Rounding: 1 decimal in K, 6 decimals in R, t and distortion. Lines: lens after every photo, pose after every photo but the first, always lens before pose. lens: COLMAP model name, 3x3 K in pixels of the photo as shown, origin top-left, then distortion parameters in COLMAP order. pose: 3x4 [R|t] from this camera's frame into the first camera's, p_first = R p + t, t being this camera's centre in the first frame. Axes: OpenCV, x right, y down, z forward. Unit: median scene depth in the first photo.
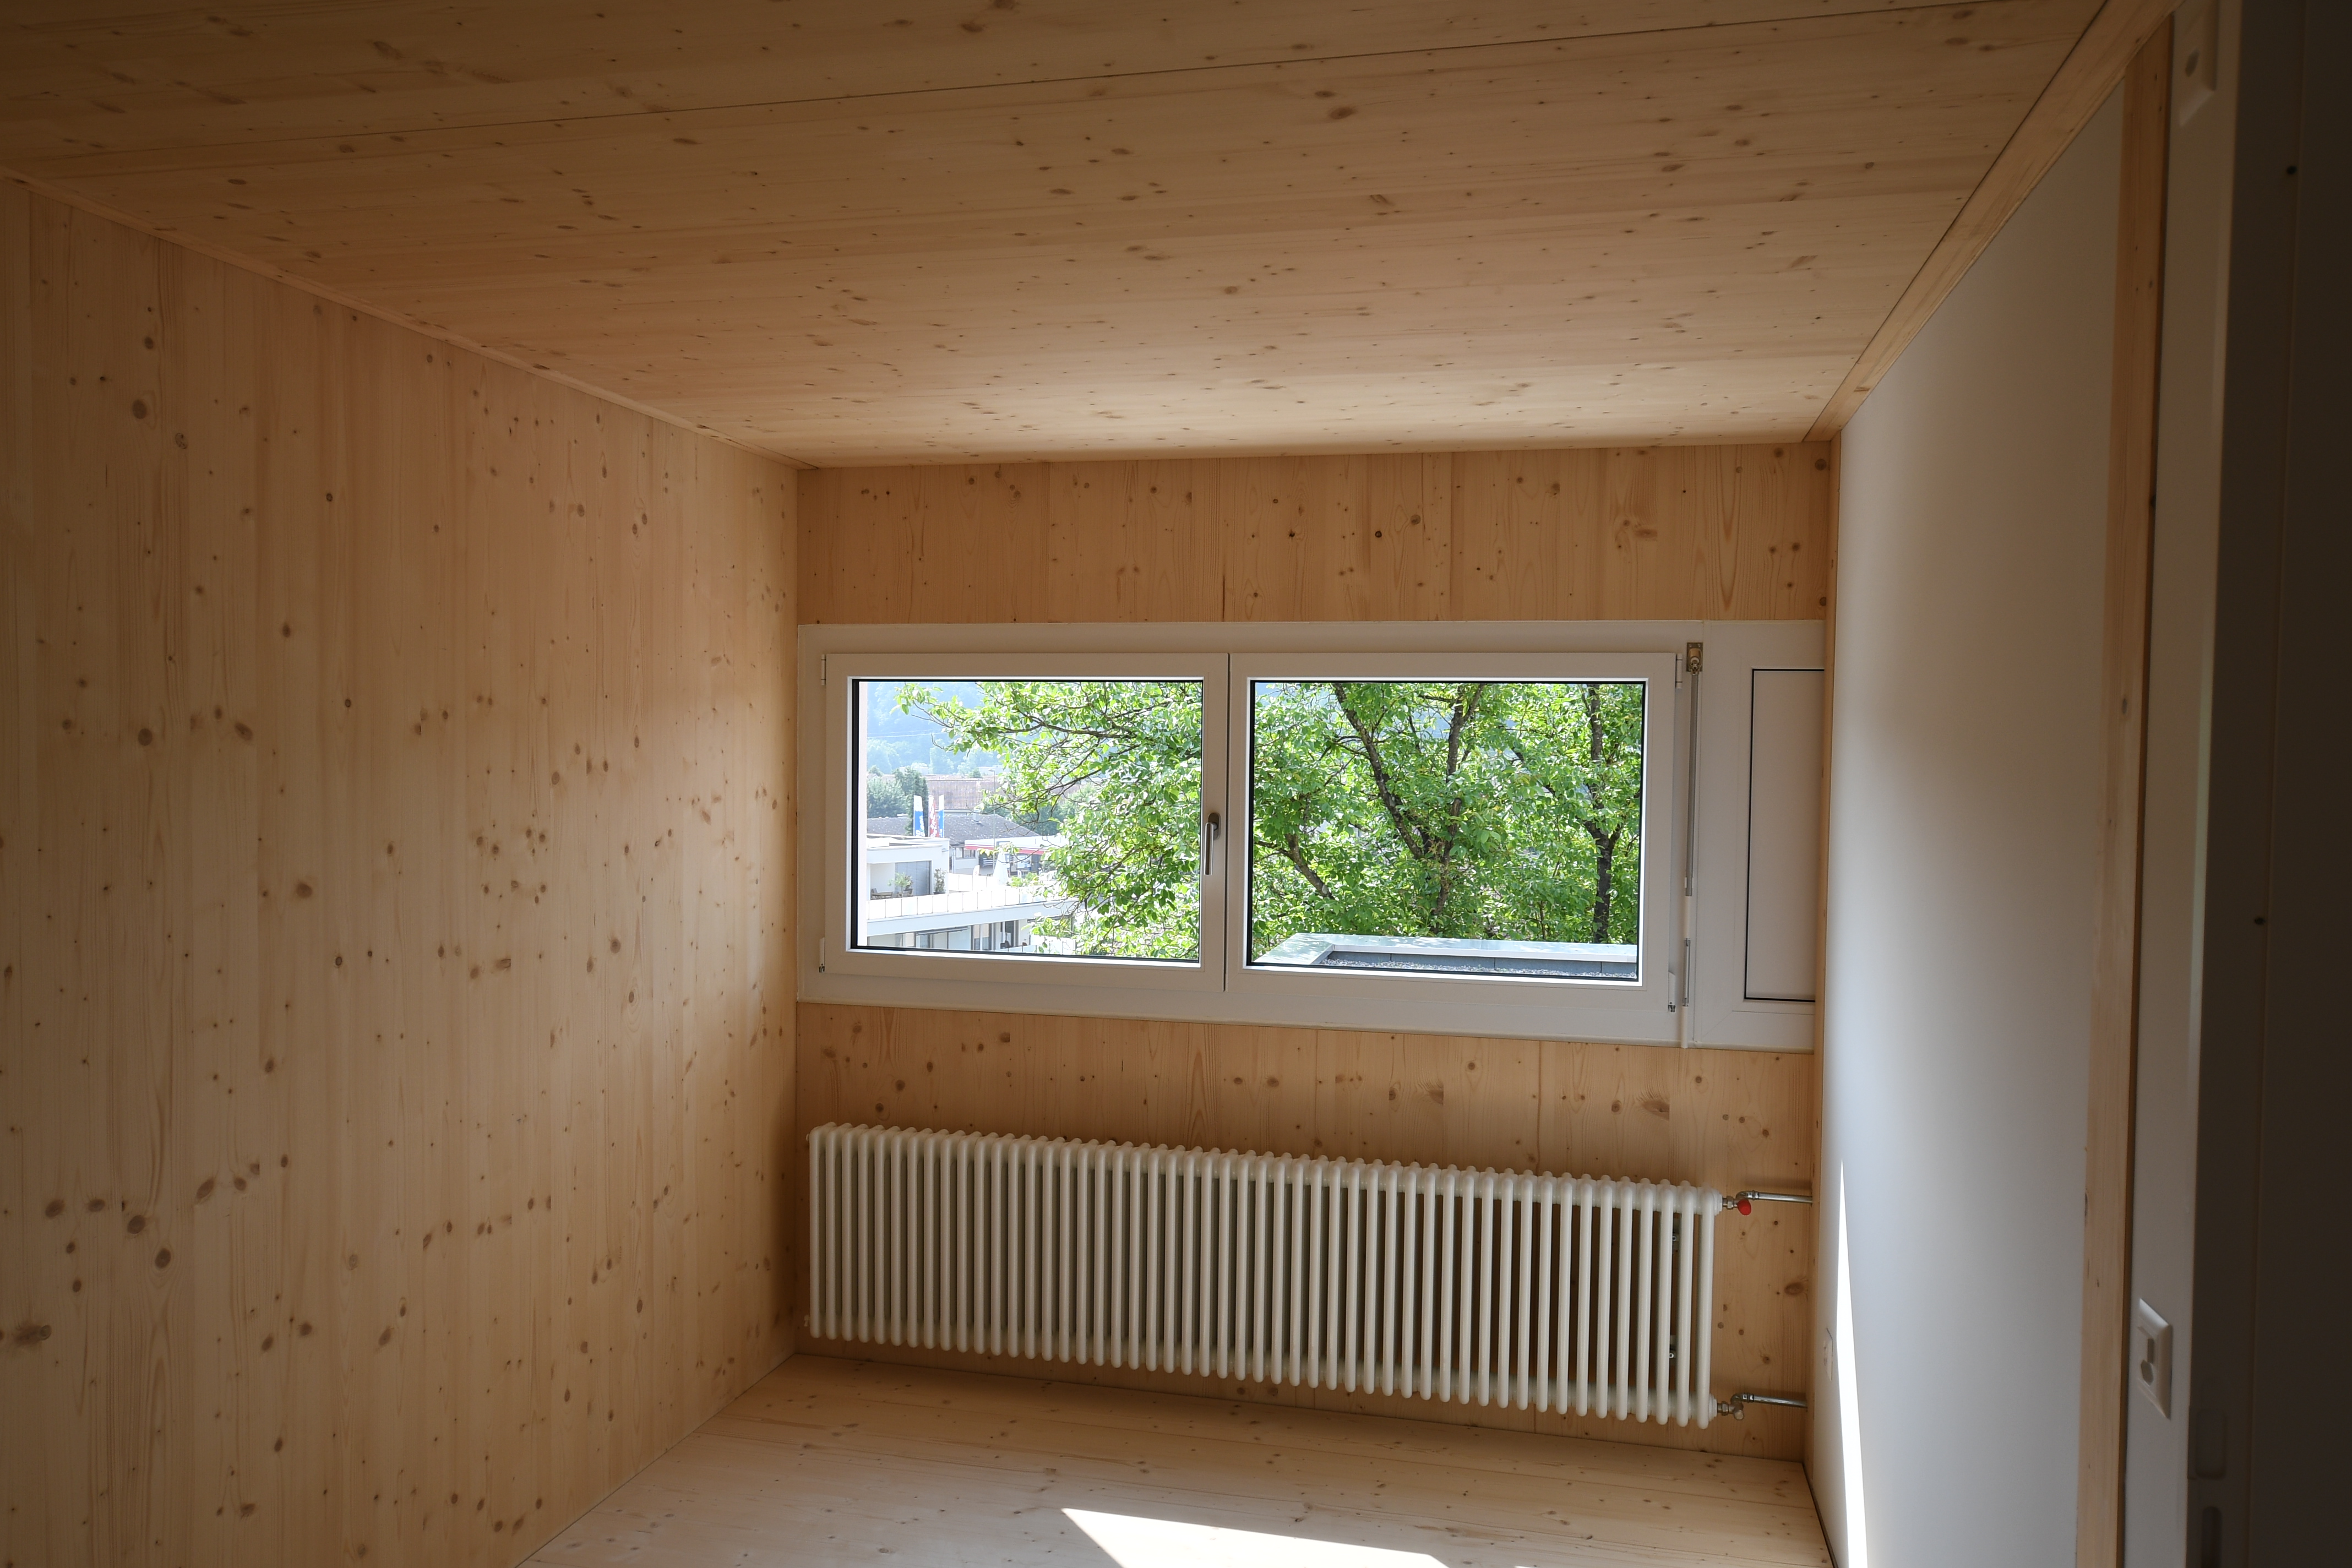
lens RADIAL K [[1681.6, 0, 1135.7], [0, 1681.6, 833.4], [0, 0, 1]] dist [0.017771, 0.001429]
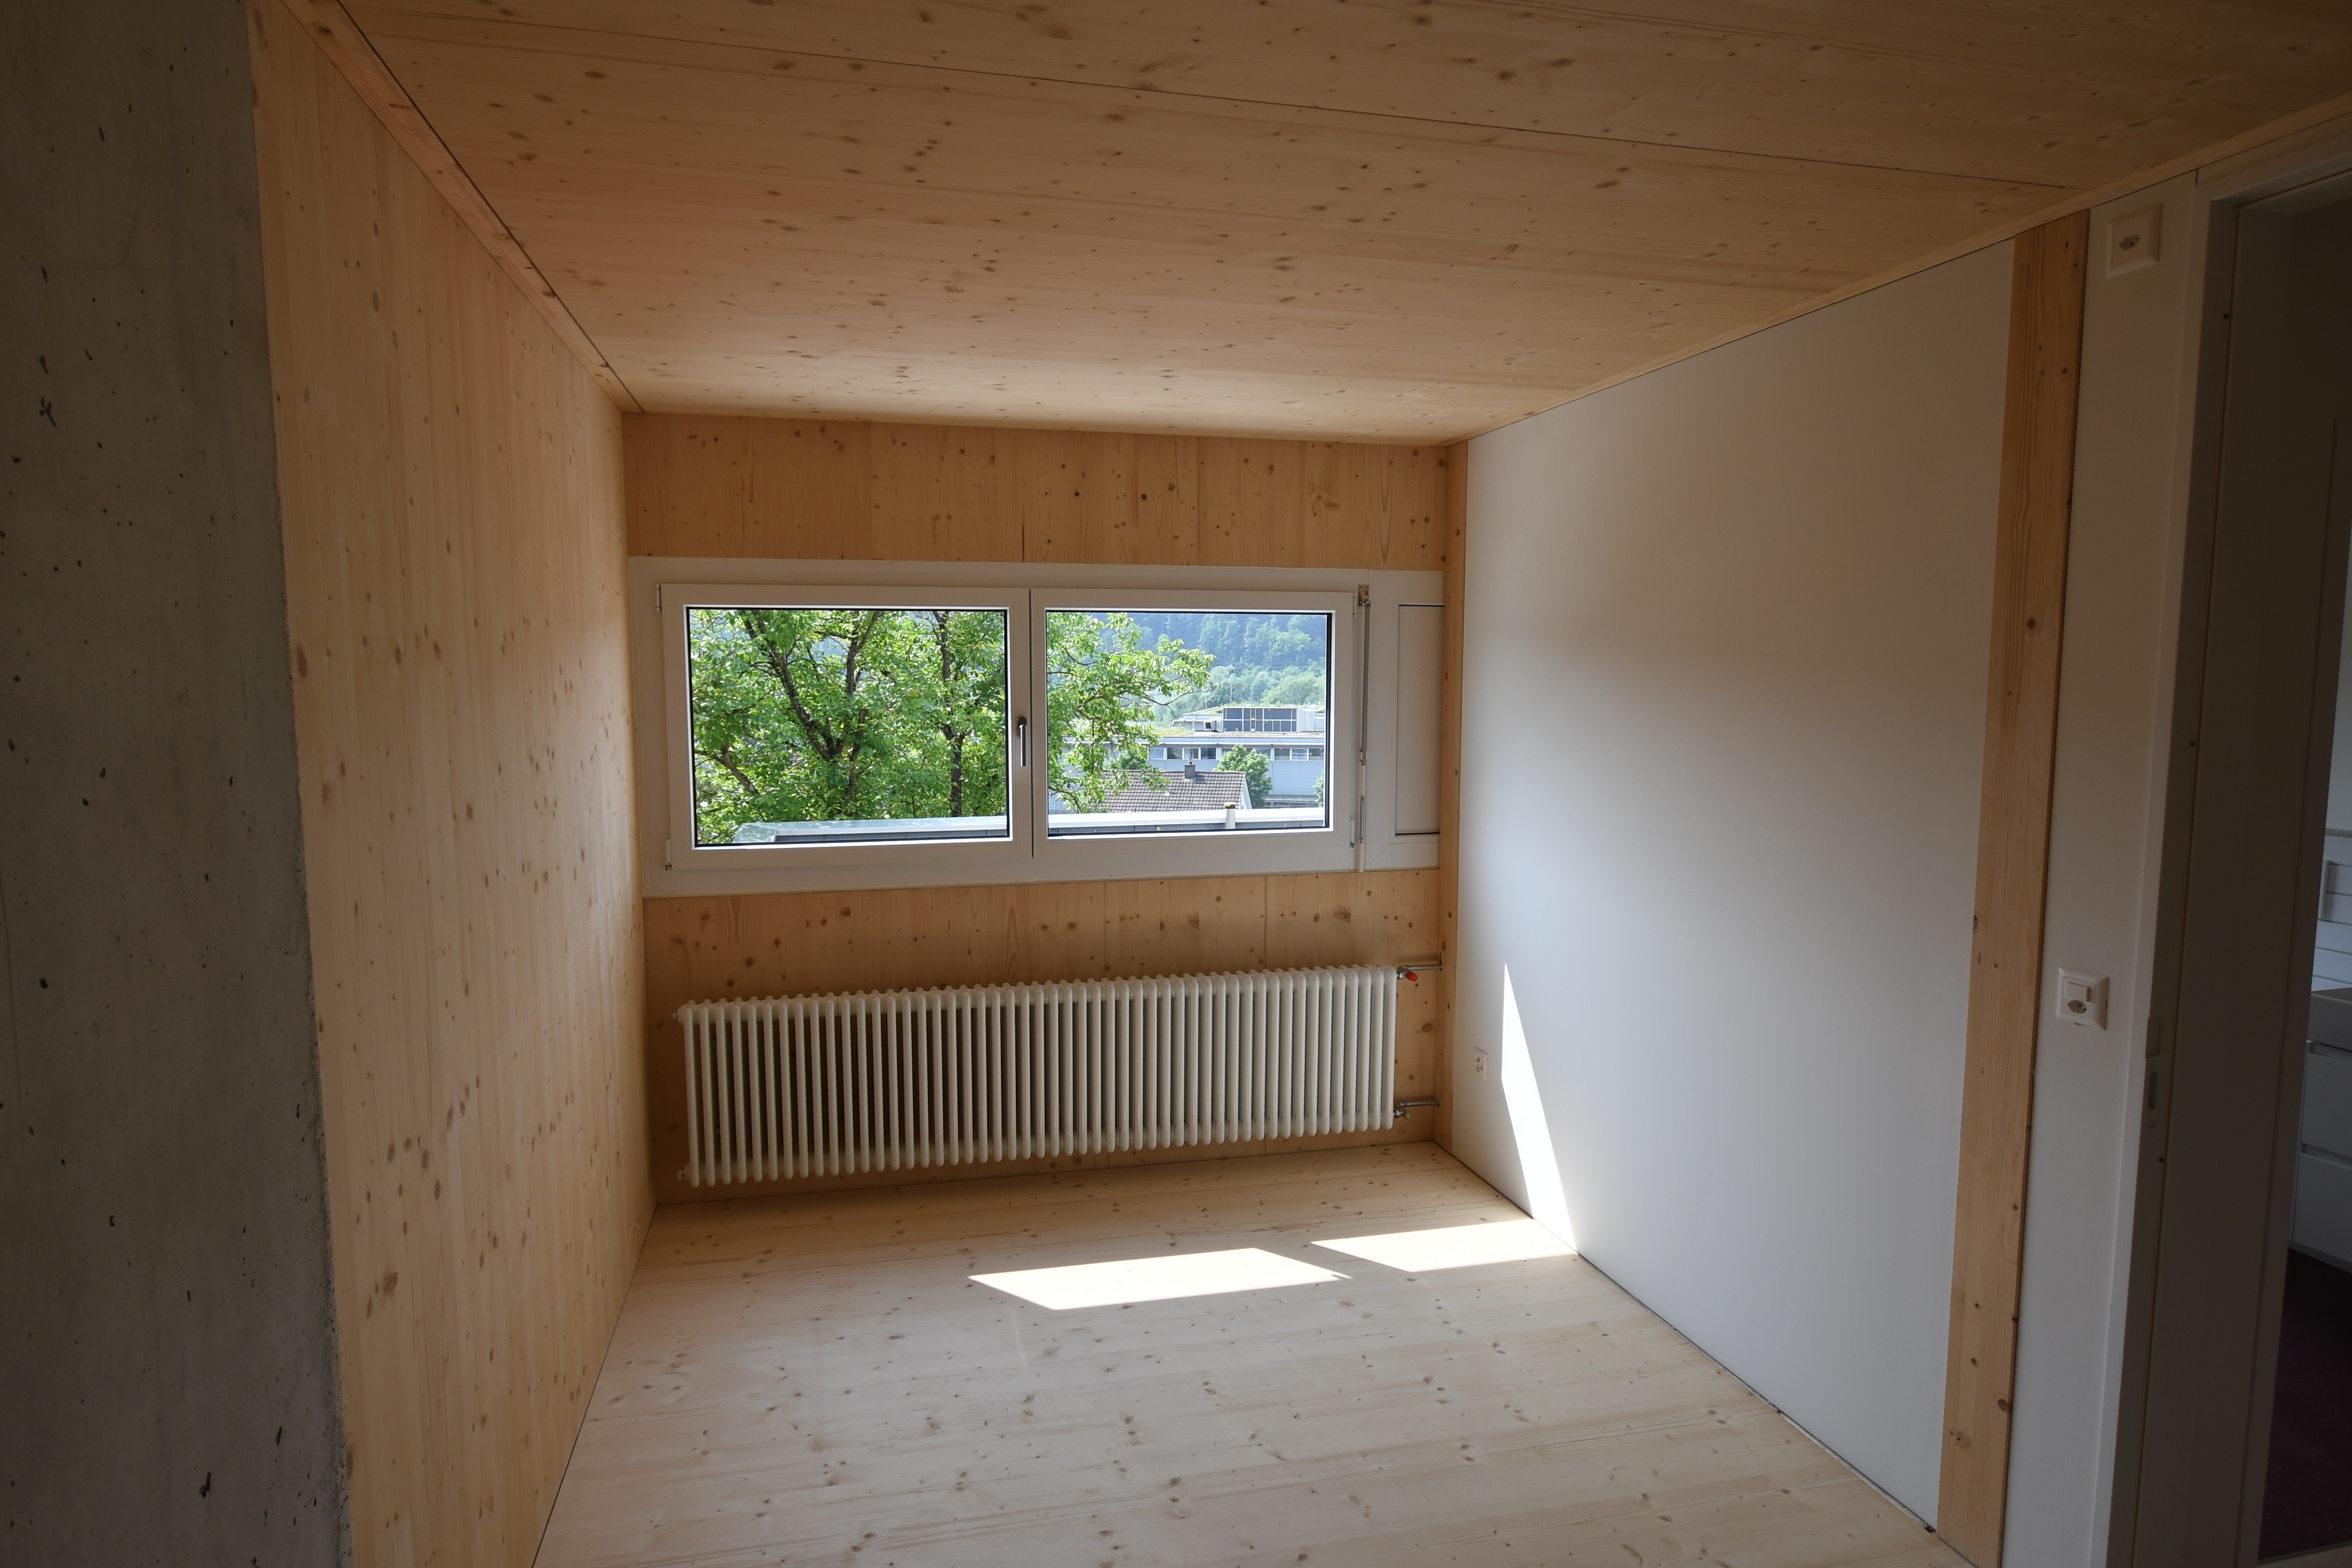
lens RADIAL K [[1336.8, 0, 1072.6], [0, 1336.8, 821.1], [0, 0, 1]] dist [-0.002780, -0.001507]
pose [[0.894861, -0.061967, 0.442022, -0.372138], [0.035121, 0.997021, 0.068670, -0.001888], [-0.444961, -0.045926, 0.894372, 0.093765]]
